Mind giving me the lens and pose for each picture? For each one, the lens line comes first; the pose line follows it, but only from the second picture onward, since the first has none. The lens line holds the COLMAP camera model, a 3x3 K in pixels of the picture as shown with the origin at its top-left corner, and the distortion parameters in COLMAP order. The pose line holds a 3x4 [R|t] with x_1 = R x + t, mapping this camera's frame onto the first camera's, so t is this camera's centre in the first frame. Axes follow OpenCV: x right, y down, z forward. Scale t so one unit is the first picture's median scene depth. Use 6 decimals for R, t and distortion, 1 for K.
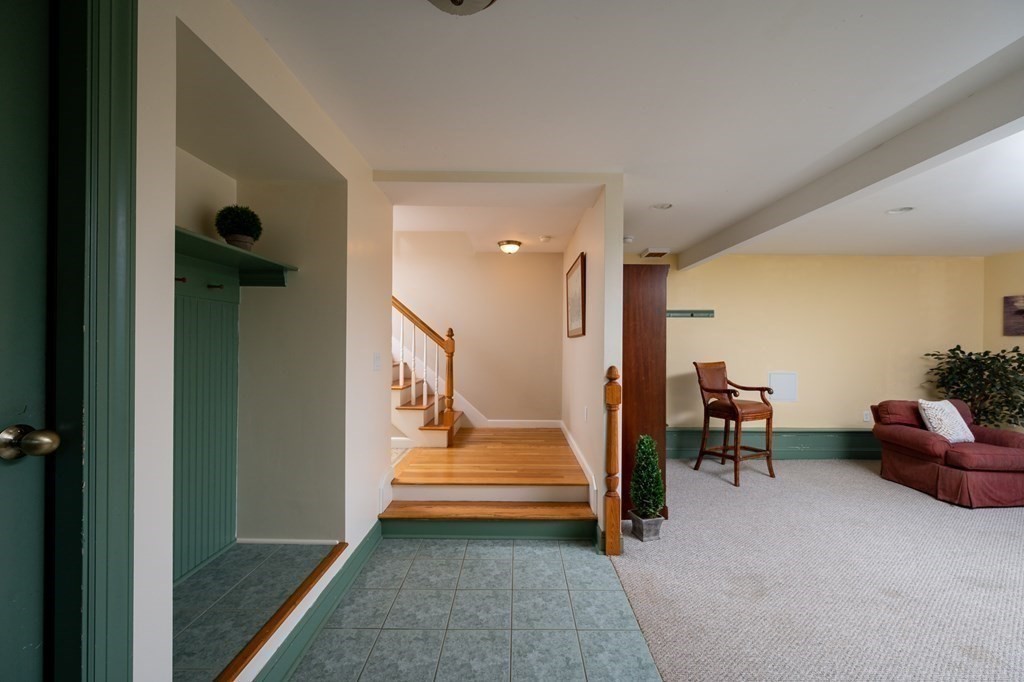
lens RADIAL K [[406.3, 0, 518.9], [0, 406.3, 343.0], [0, 0, 1]] dist [0.000092, 0.000162]
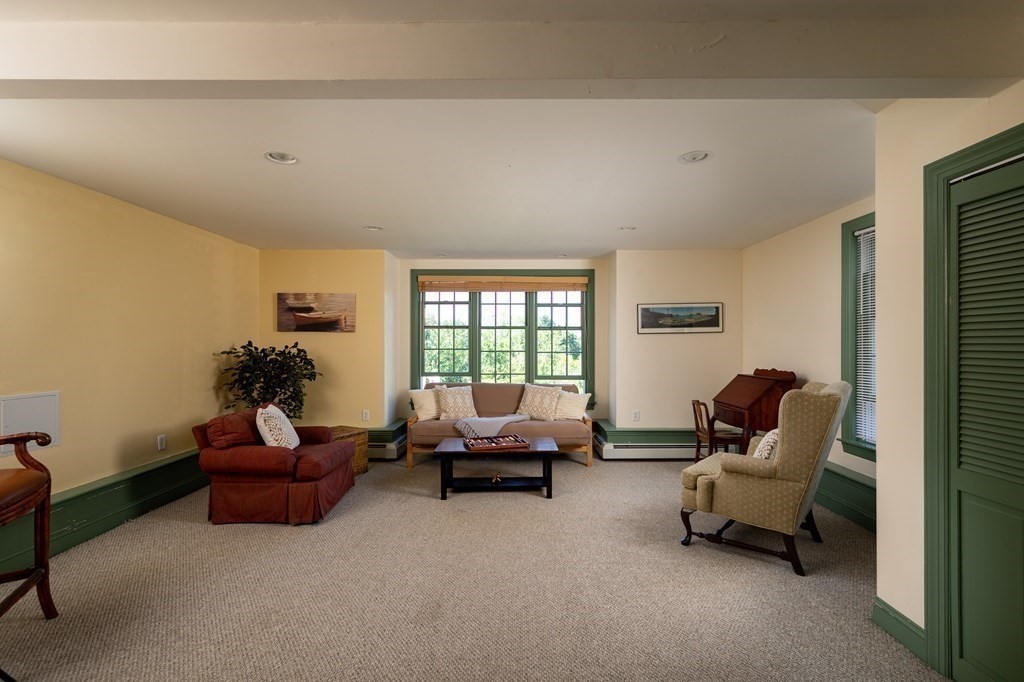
lens RADIAL K [[444.4, 0, 512.0], [0, 444.4, 341.0], [0, 0, 1]] dist [0.000269, 0.000045]
pose [[0.011651, -0.005437, 0.999917, 0.101599], [-0.000741, 0.999985, 0.005446, -0.000831], [-0.999932, -0.000805, 0.011647, 0.442402]]
